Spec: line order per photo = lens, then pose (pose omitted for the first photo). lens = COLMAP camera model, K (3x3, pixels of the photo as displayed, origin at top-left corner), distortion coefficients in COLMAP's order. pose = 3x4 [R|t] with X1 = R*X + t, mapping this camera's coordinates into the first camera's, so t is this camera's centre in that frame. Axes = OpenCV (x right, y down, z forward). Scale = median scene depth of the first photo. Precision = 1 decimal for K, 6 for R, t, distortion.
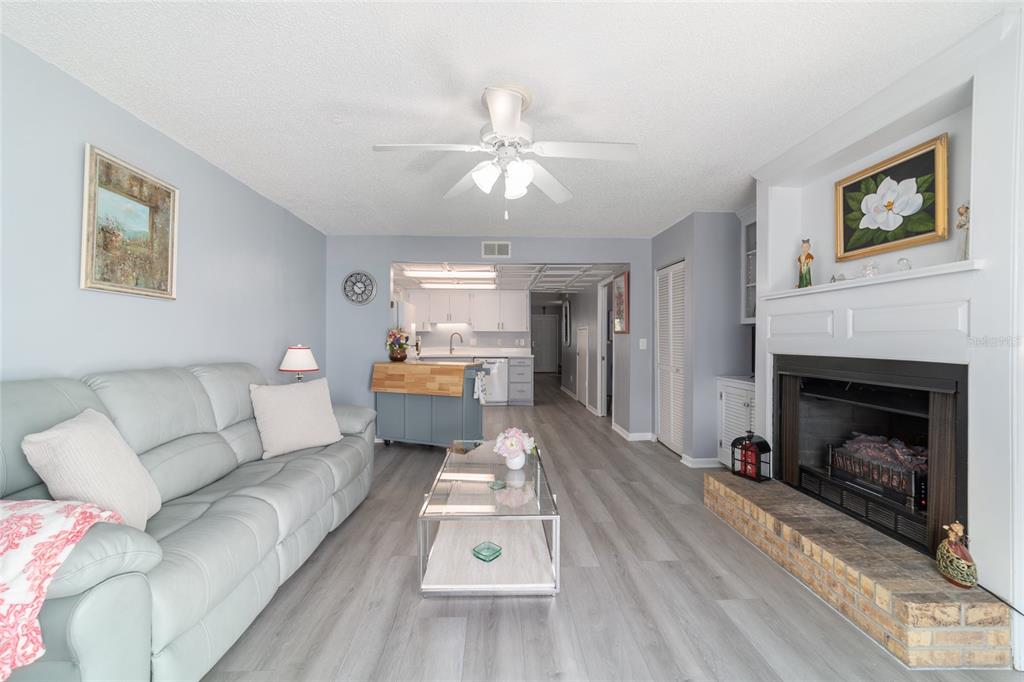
lens RADIAL K [[393.4, 0, 510.7], [0, 393.4, 339.5], [0, 0, 1]] dist [-0.017074, 0.007375]
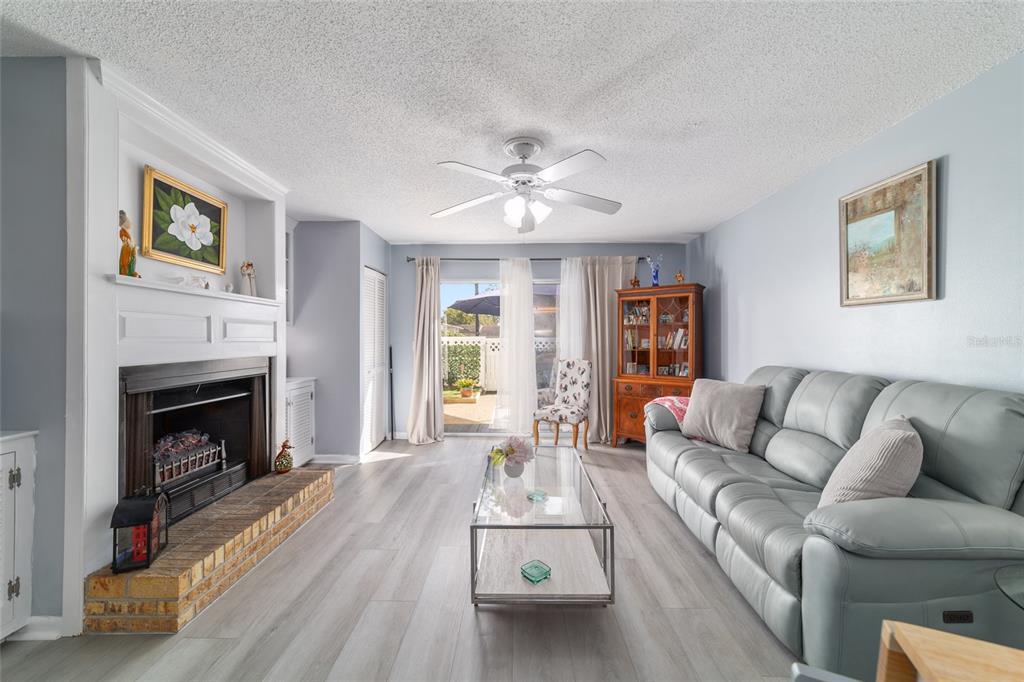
lens RADIAL K [[393.4, 0, 512.3], [0, 393.4, 340.7], [0, 0, 1]] dist [-0.017074, 0.007375]
pose [[-0.998770, -0.003636, 0.049454, -0.027725], [-0.003433, 0.999985, 0.004183, -0.013999], [-0.049468, 0.004008, -0.998768, 1.738294]]
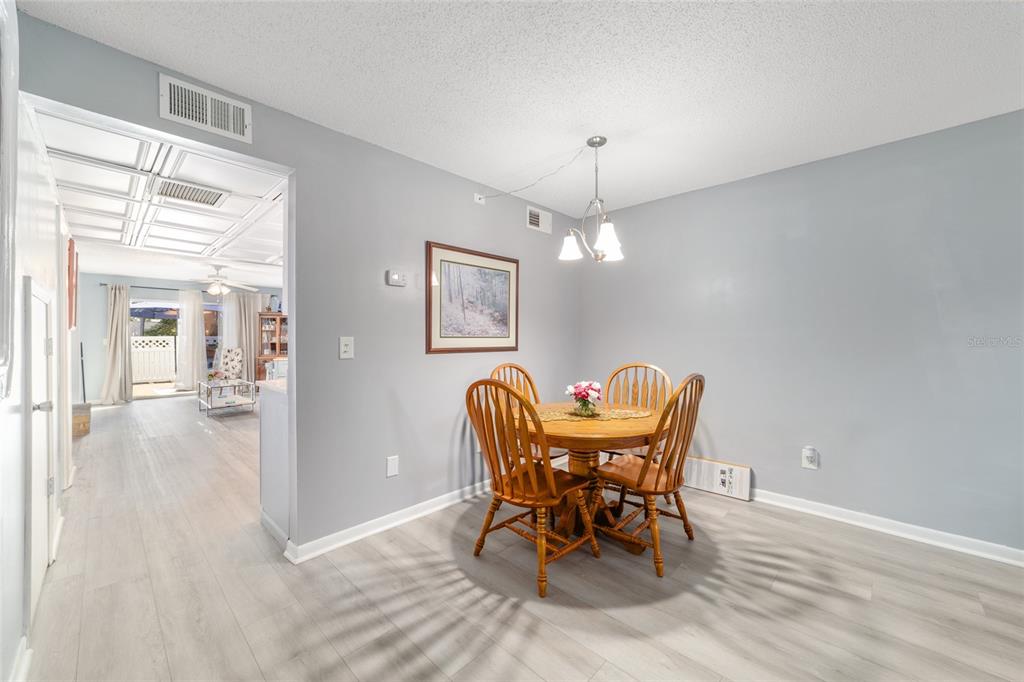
lens RADIAL K [[393.4, 0, 508.8], [0, 393.4, 340.5], [0, 0, 1]] dist [-0.017074, 0.007375]
pose [[-0.718962, 0.000788, -0.695049, 0.402828], [-0.002106, 0.999992, 0.003312, -0.002149], [0.695046, 0.003845, -0.718955, 3.987663]]
